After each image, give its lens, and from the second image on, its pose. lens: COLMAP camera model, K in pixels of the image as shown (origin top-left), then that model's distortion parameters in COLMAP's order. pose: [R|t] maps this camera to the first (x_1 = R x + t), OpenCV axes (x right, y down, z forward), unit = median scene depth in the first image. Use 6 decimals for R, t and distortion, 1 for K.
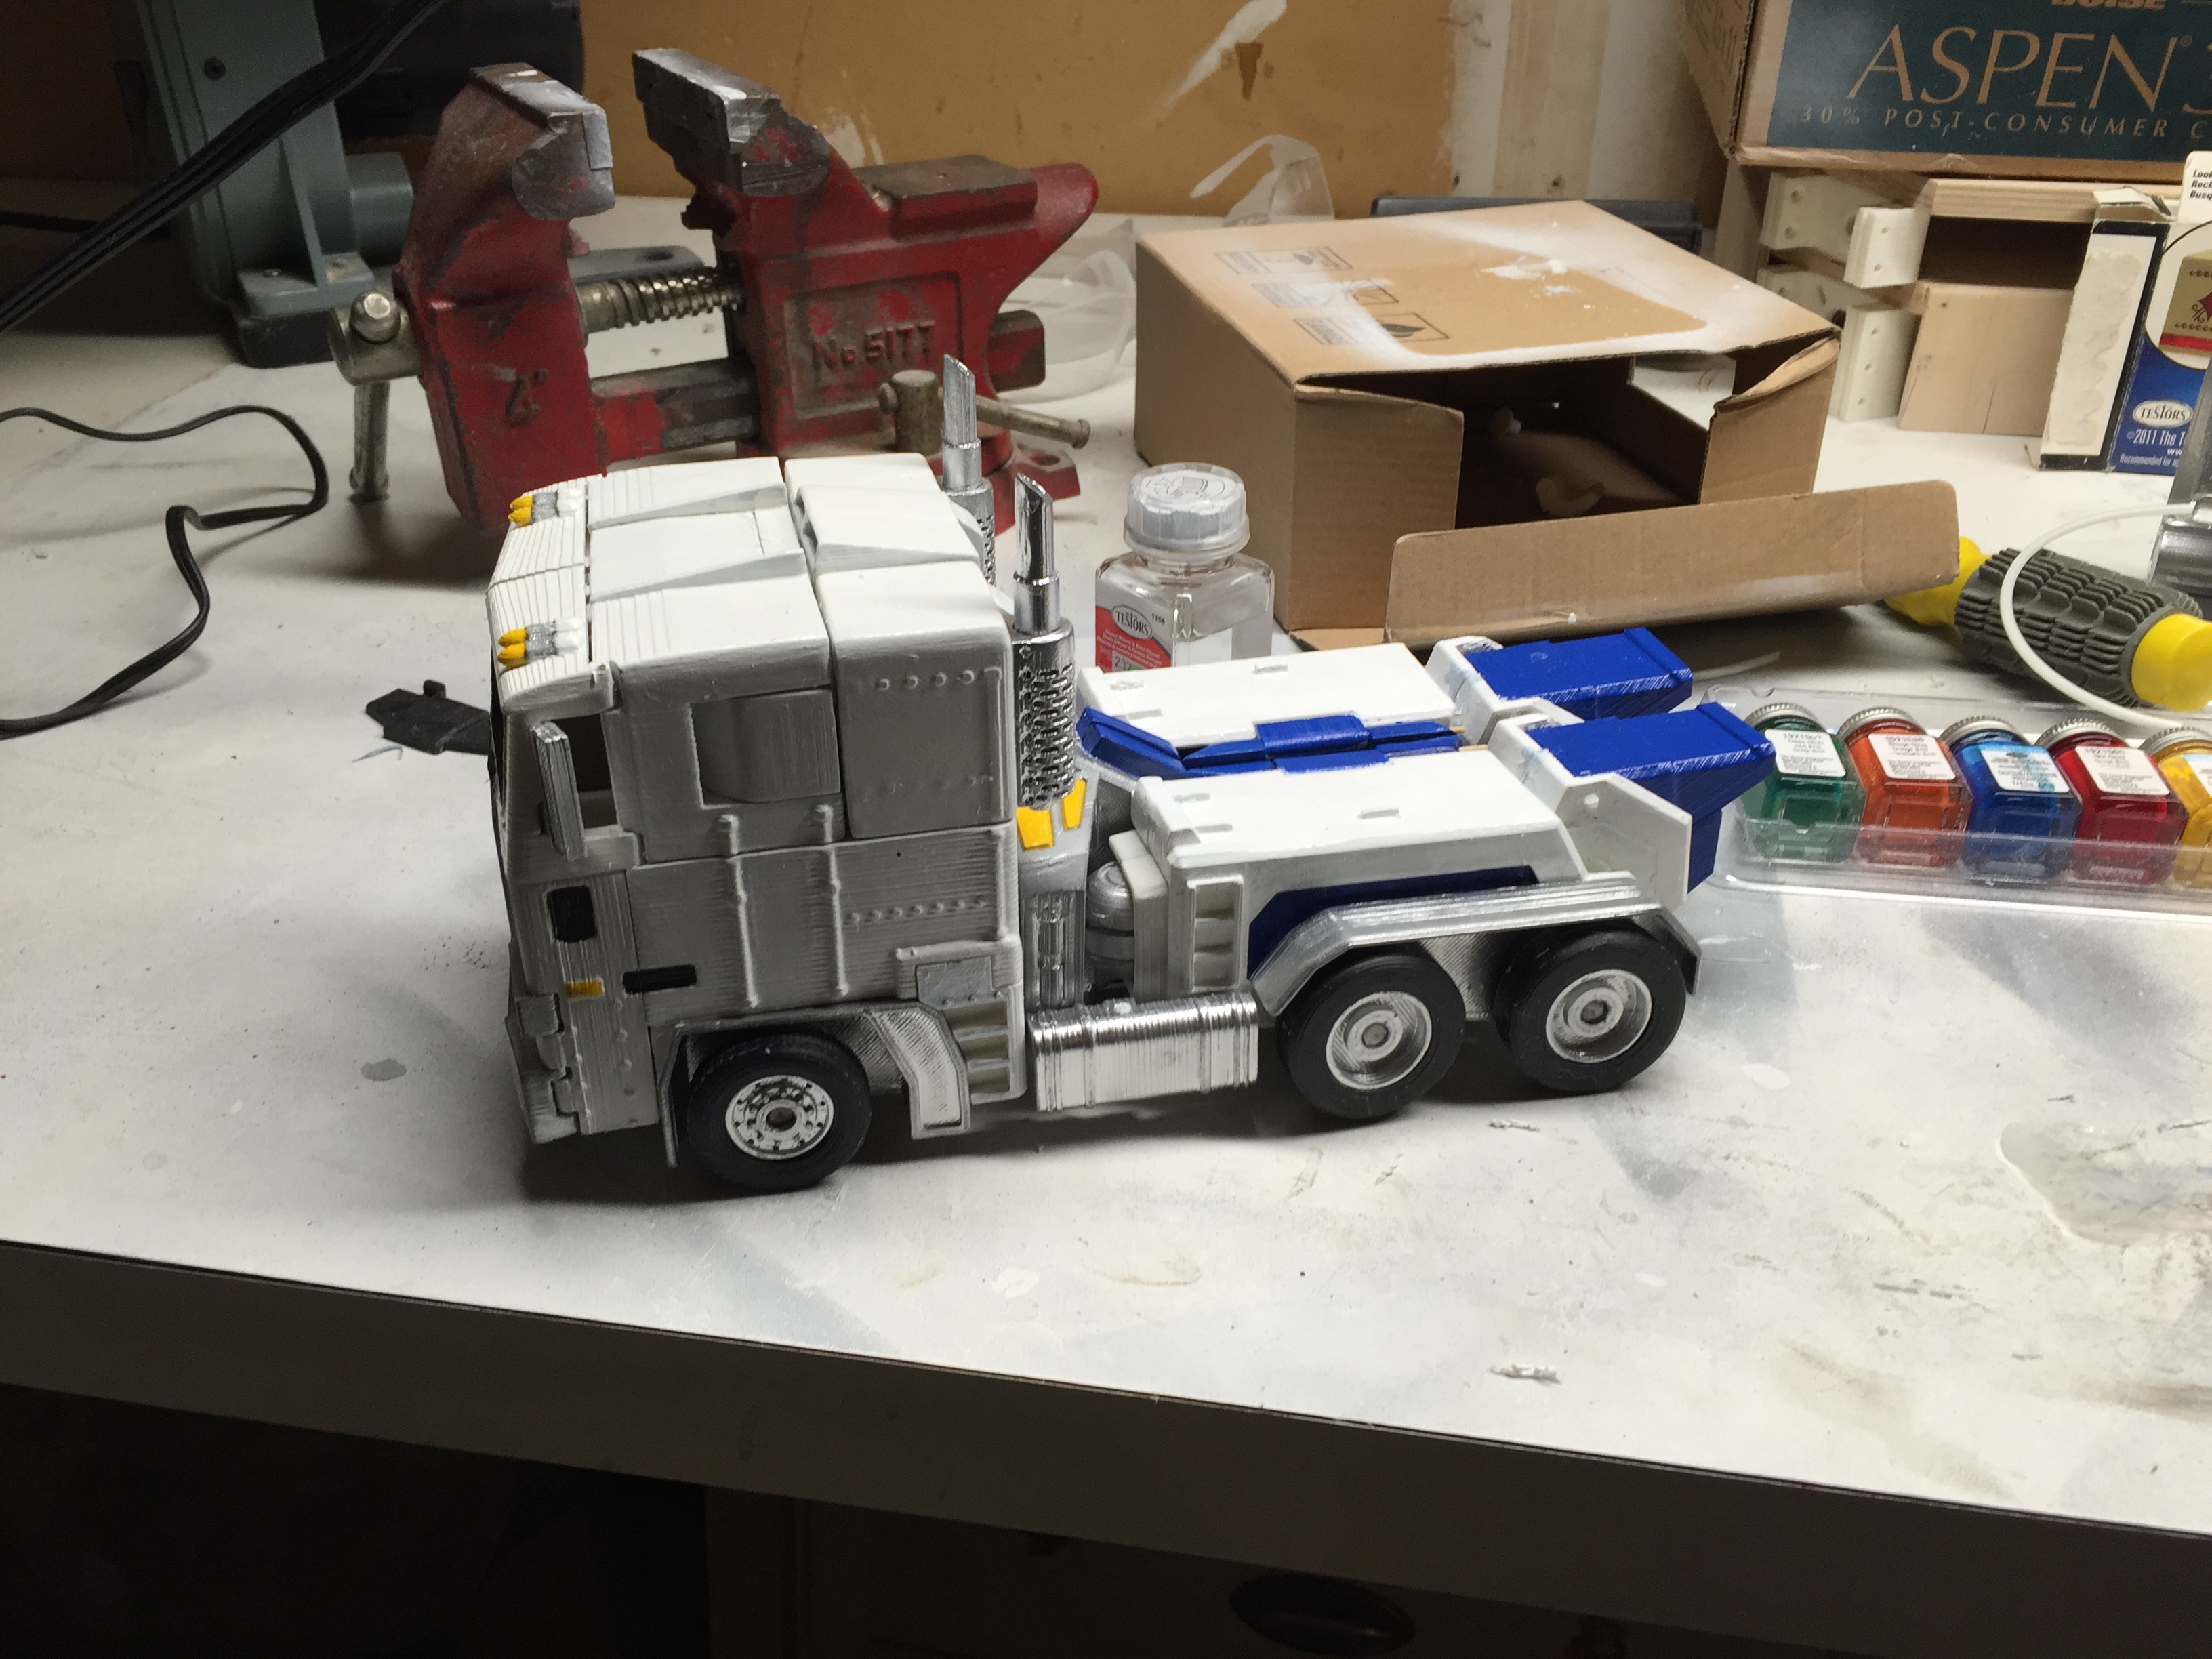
lens RADIAL K [[1923.1, 0, 1099.0], [0, 1923.1, 828.6], [0, 0, 1]] dist [0.068633, -0.114006]
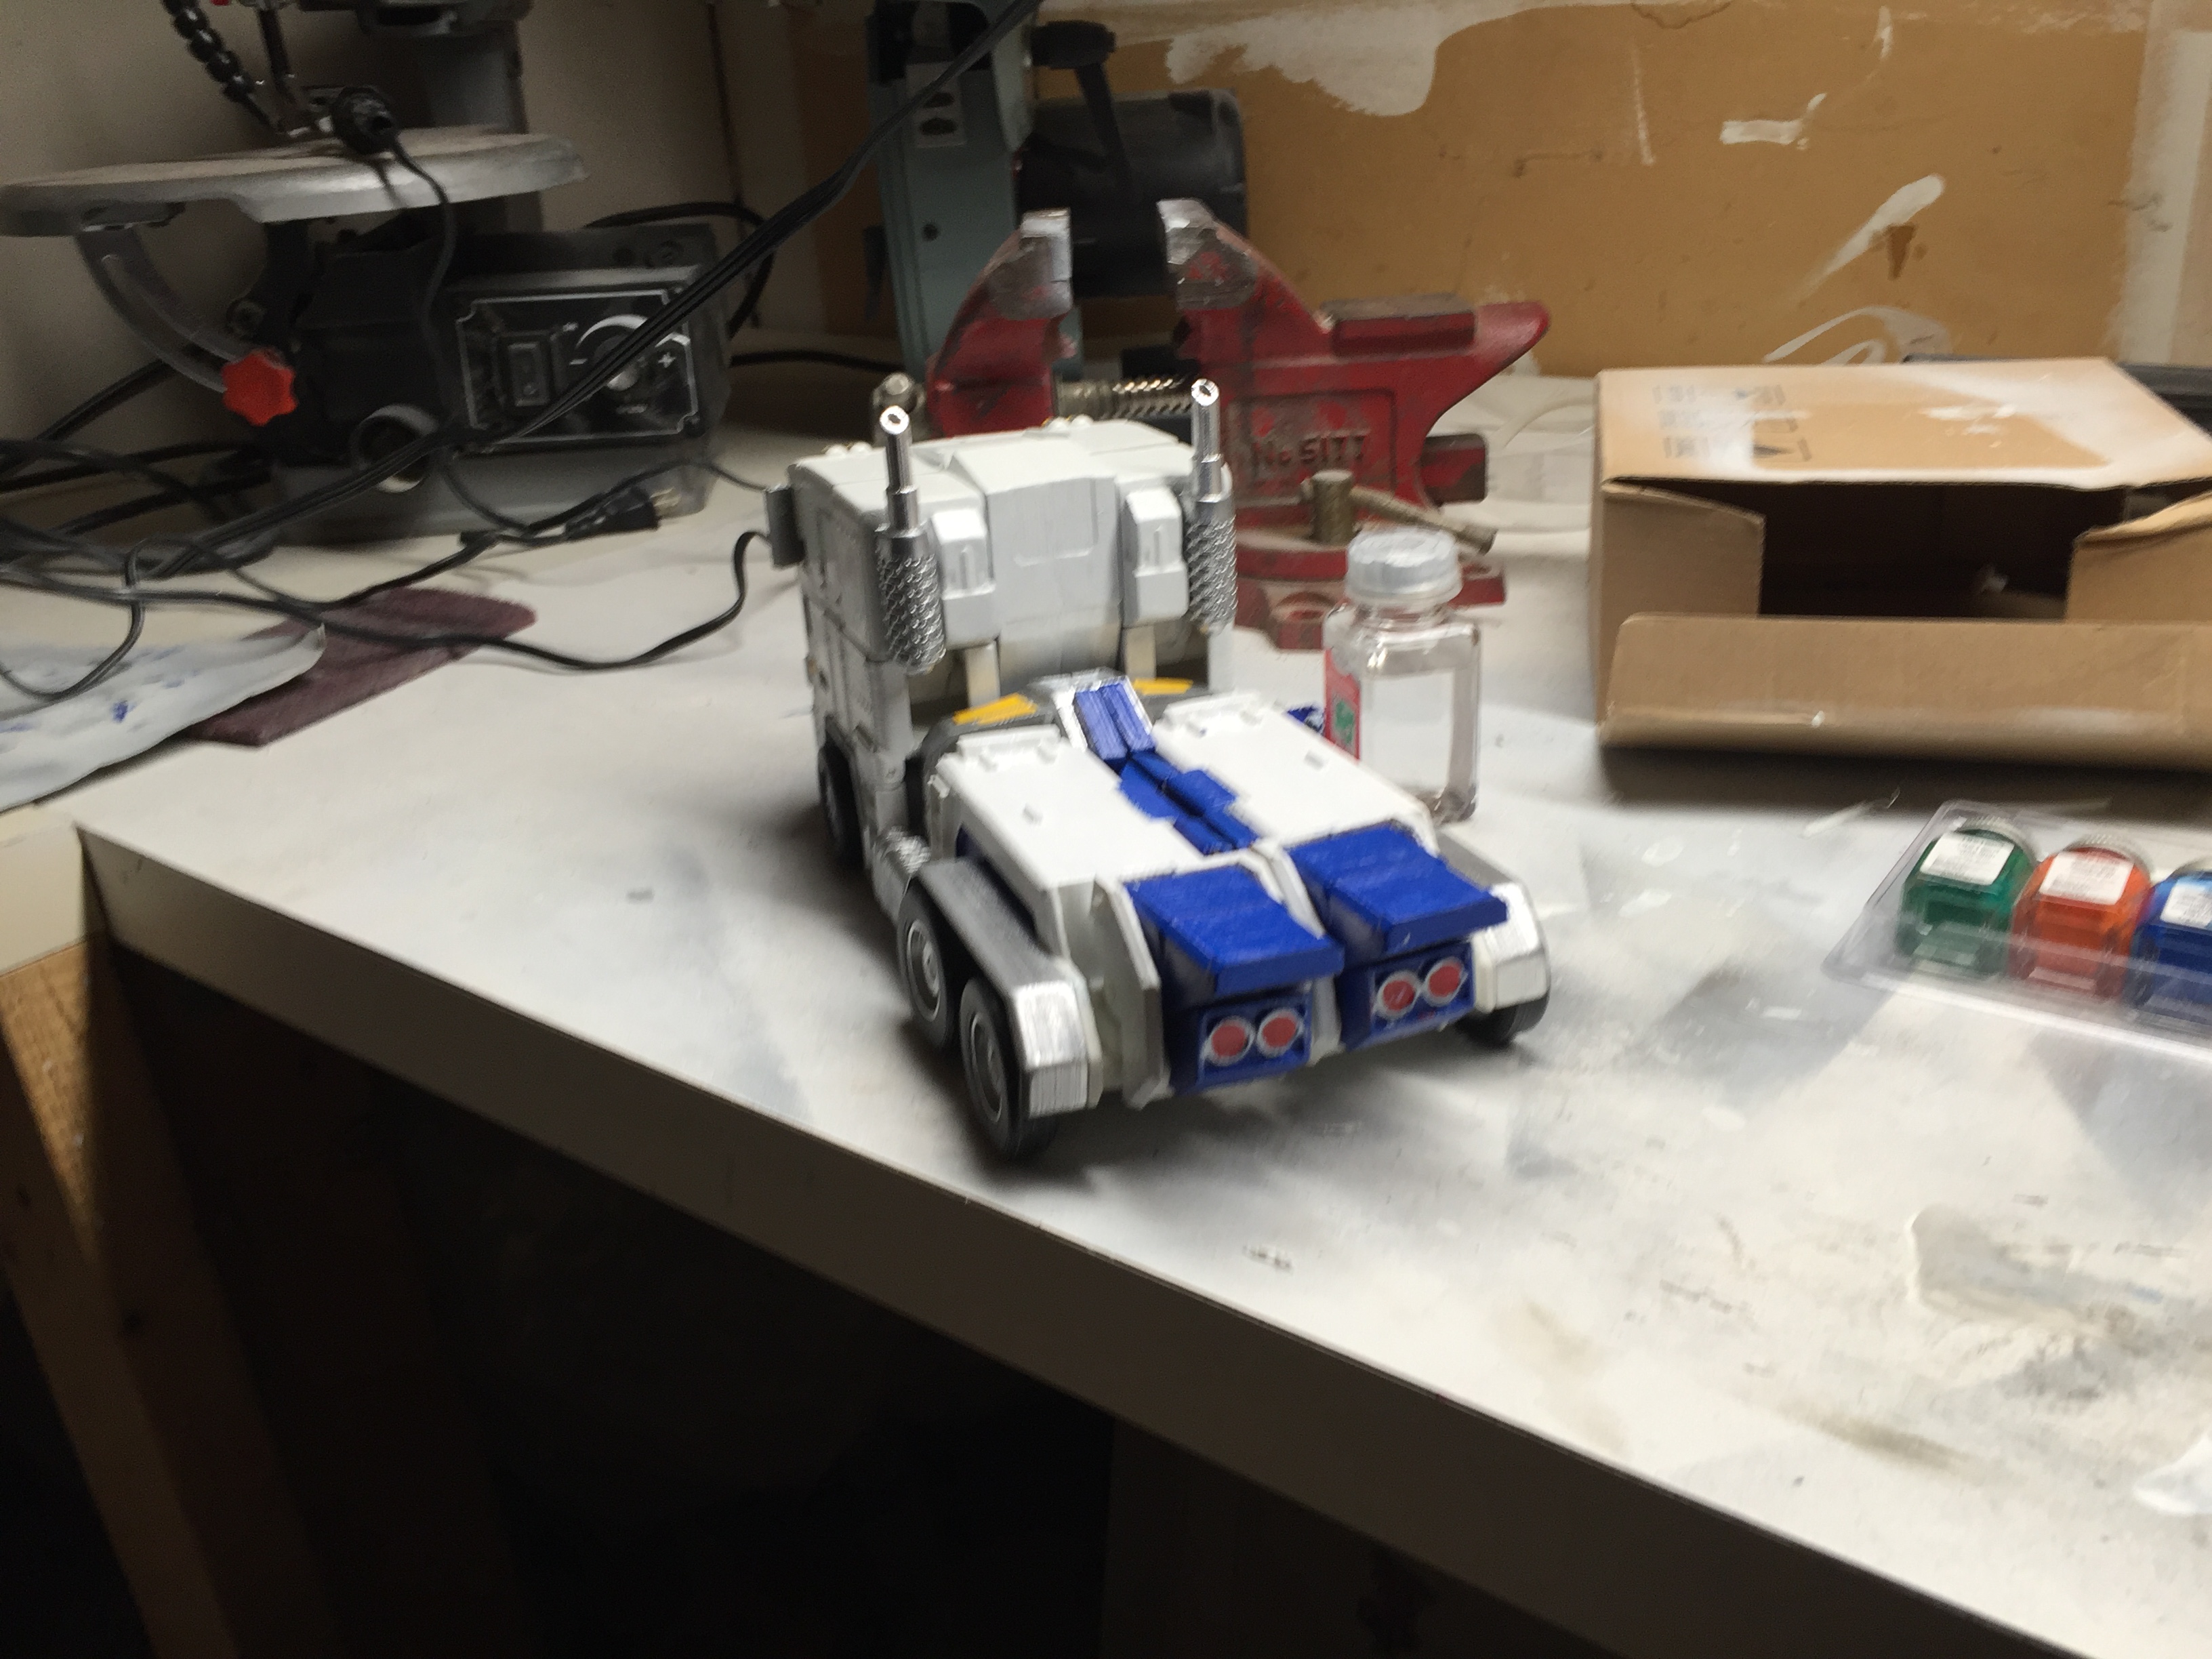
lens RADIAL K [[1923.1, 0, 1099.0], [0, 1923.1, 828.6], [0, 0, 1]] dist [0.068633, -0.114006]
pose [[0.885365, 0.138663, -0.443736, 0.309610], [-0.188831, 0.979462, -0.070695, 0.072446], [0.424819, 0.146382, 0.893365, -0.032424]]
